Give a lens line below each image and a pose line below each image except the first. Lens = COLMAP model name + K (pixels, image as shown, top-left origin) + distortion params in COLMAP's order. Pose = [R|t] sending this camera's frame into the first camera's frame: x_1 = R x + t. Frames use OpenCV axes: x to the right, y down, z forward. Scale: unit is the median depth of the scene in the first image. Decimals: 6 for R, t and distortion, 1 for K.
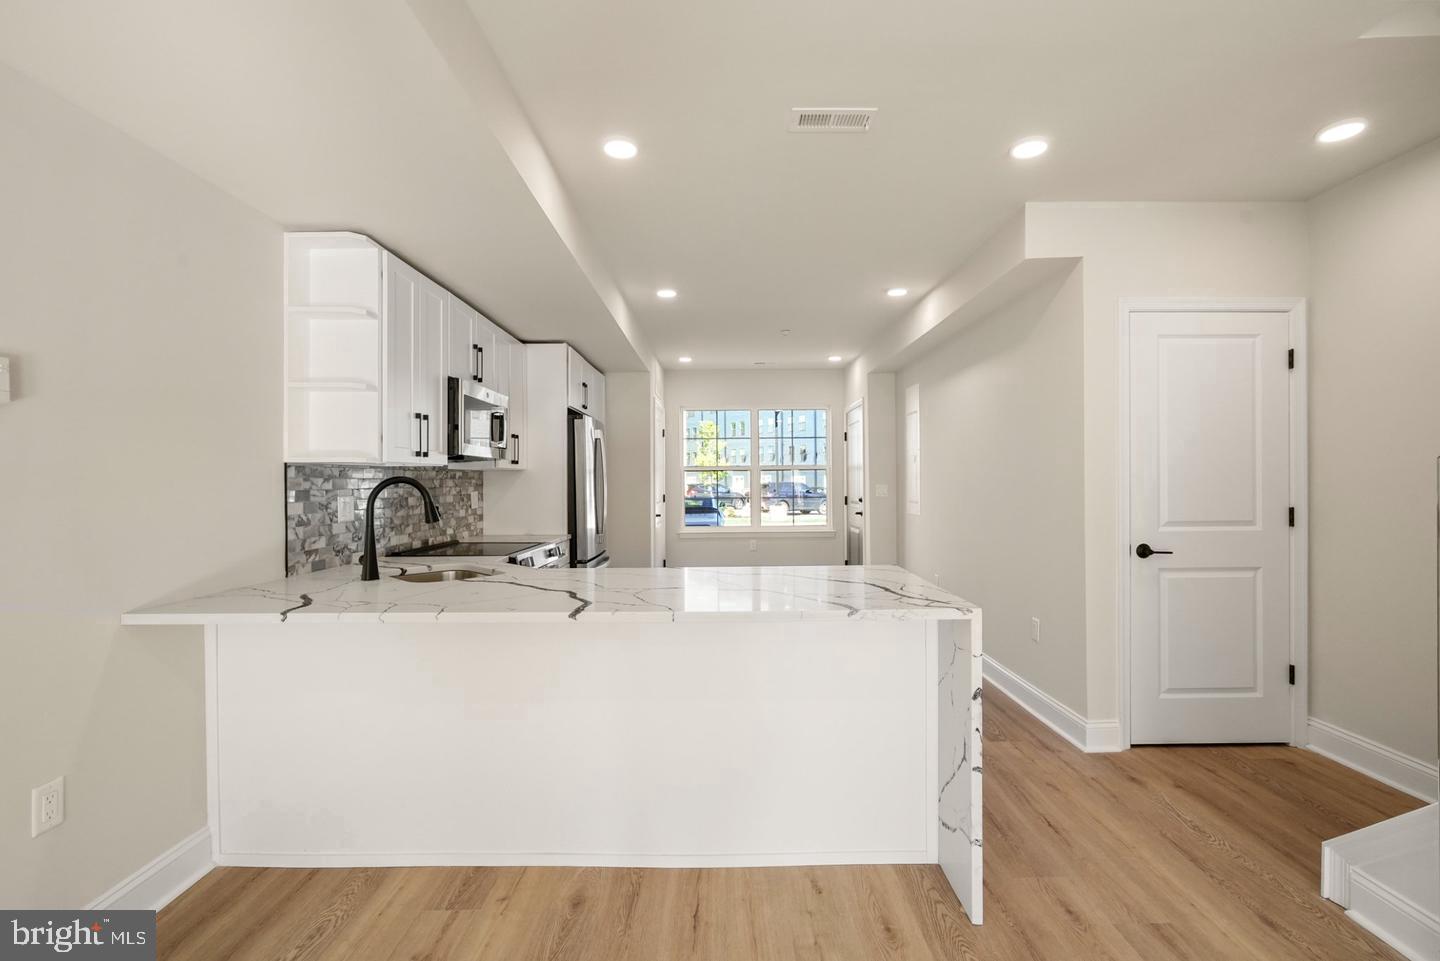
lens RADIAL K [[647.5, 0, 723.0], [0, 647.5, 487.0], [0, 0, 1]] dist [-0.004094, 0.000075]
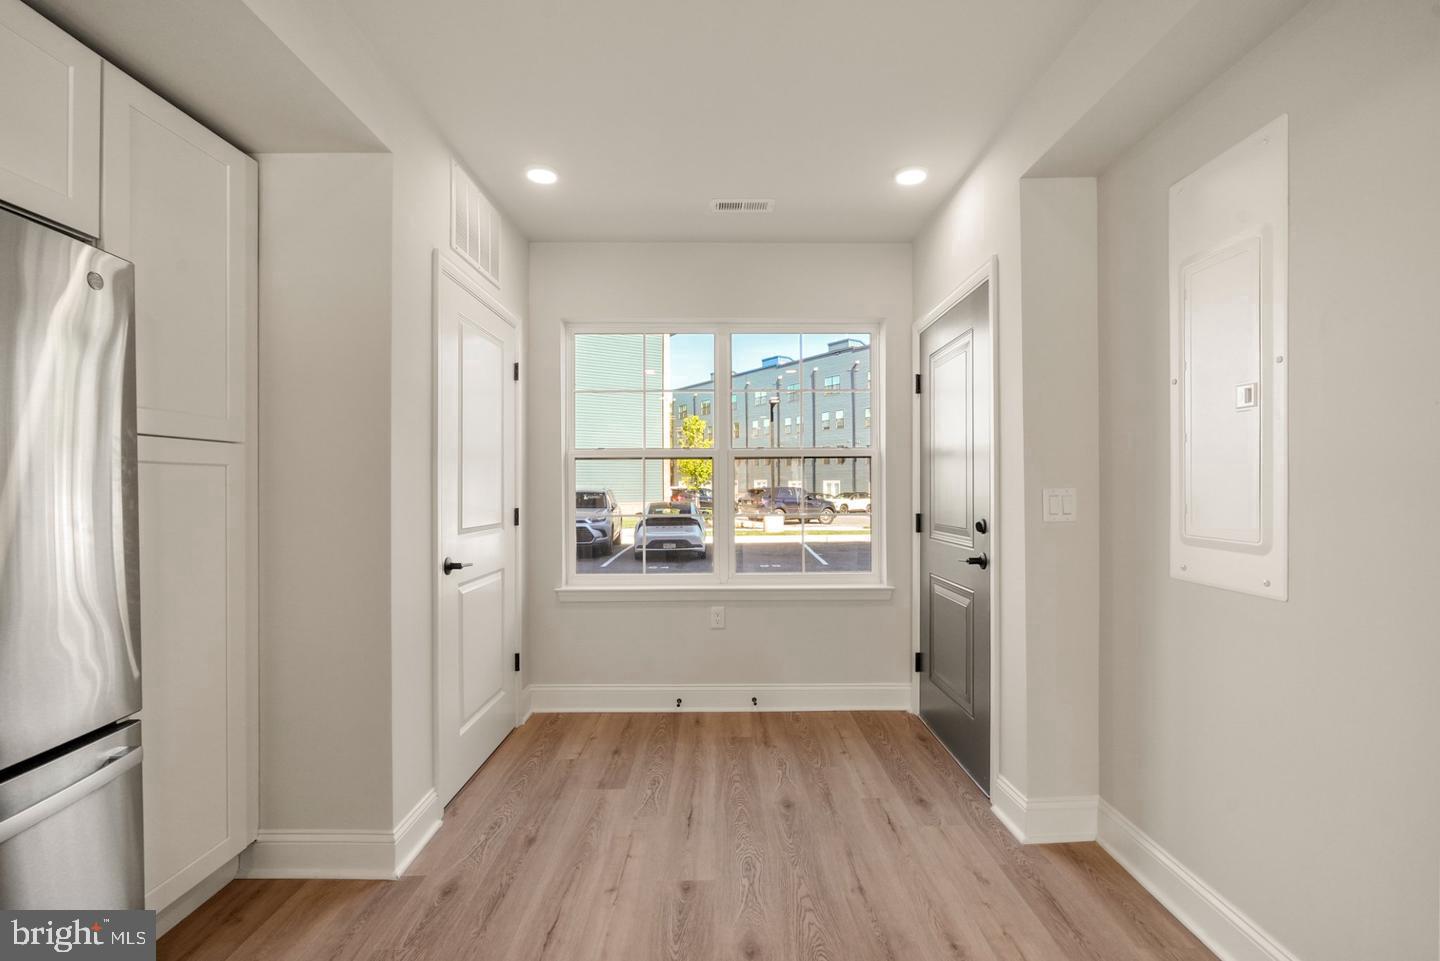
lens RADIAL K [[647.5, 0, 723.0], [0, 647.5, 487.0], [0, 0, 1]] dist [-0.004094, 0.000075]
pose [[0.999975, 0.003825, 0.006005, 0.082174], [-0.003777, 0.999960, -0.008048, -0.001143], [-0.006035, 0.008025, 0.999950, 0.923714]]
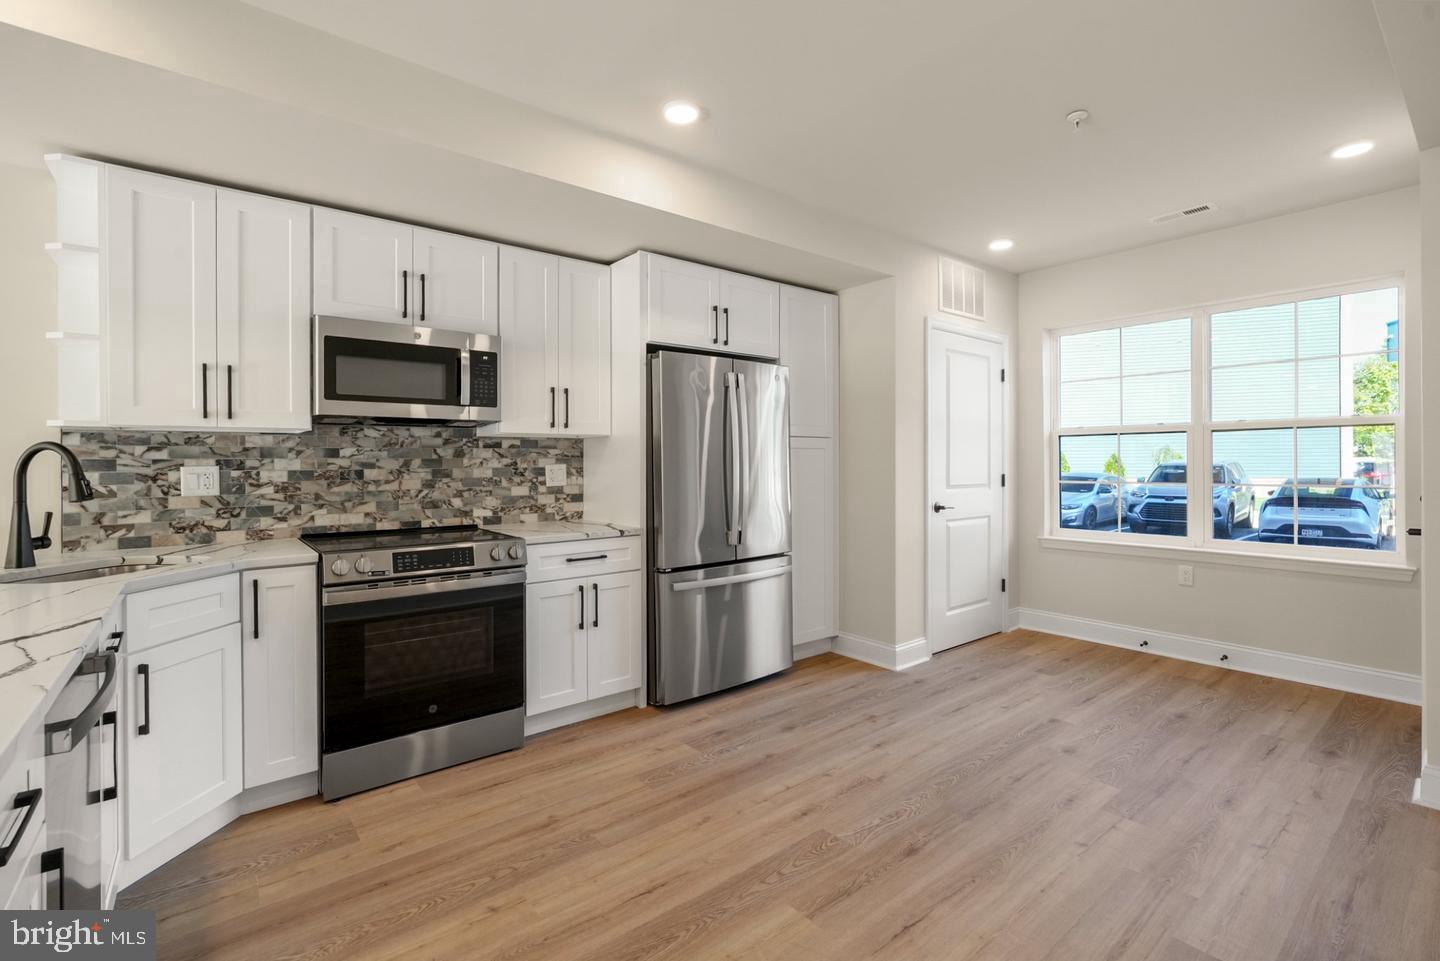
lens RADIAL K [[647.5, 0, 723.0], [0, 647.5, 487.0], [0, 0, 1]] dist [-0.004094, 0.000075]
pose [[0.632190, 0.032710, -0.774122, 0.372749], [-0.006022, 0.999286, 0.037306, 0.002991], [0.774790, -0.018923, 0.631936, 0.666477]]
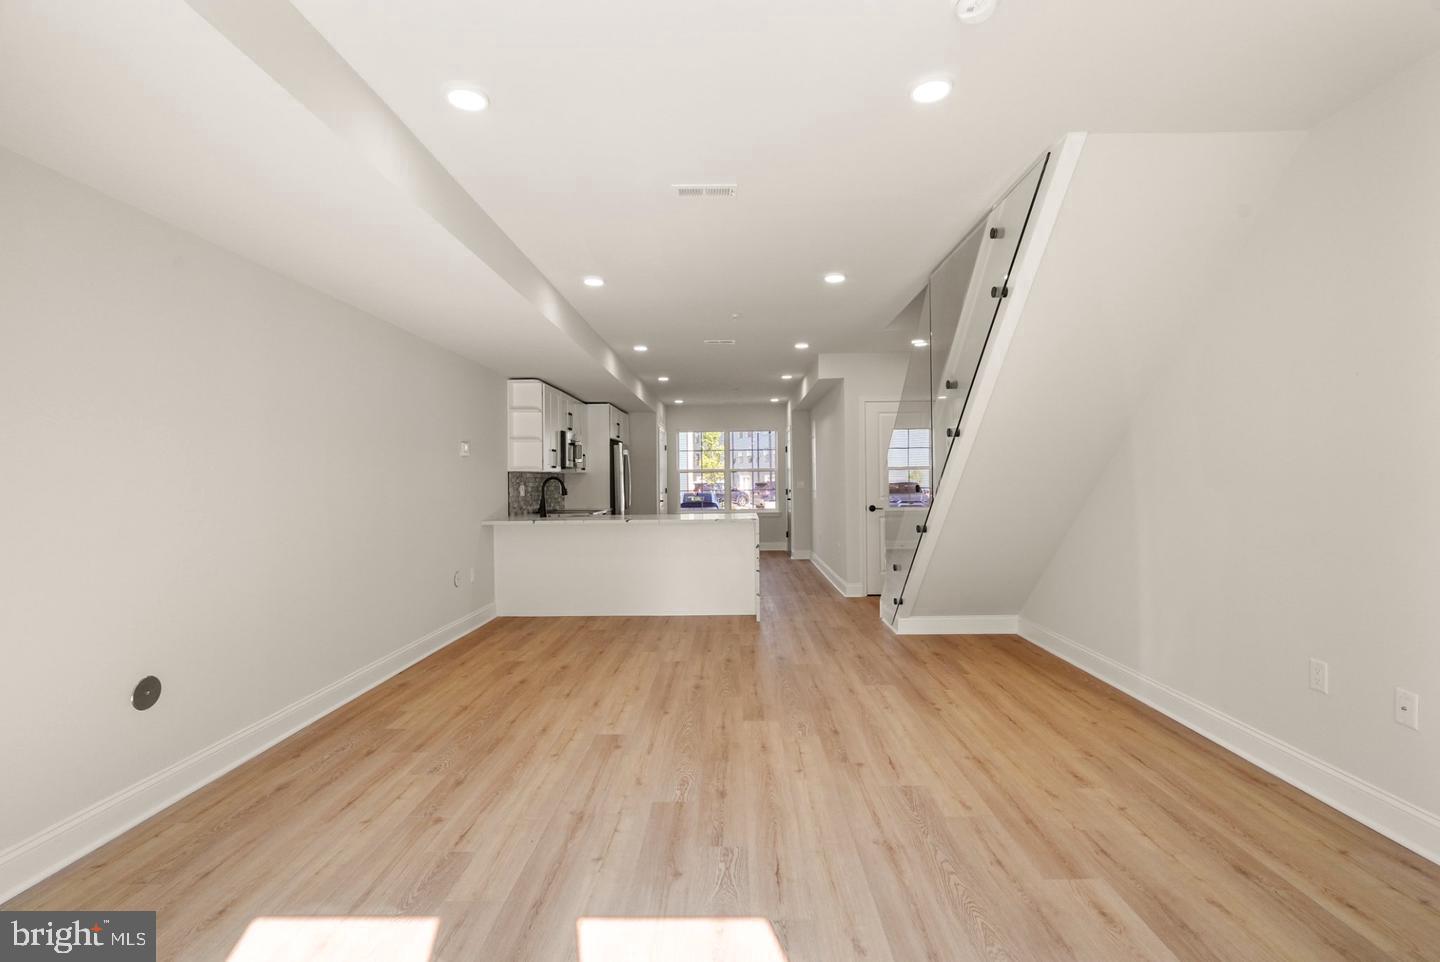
lens RADIAL K [[647.5, 0, 723.0], [0, 647.5, 487.5], [0, 0, 1]] dist [-0.004094, 0.000075]
pose [[0.999839, -0.003550, -0.017567, 0.116217], [0.003569, 0.999993, 0.001029, 0.014788], [0.017563, -0.001092, 0.999845, -0.865420]]
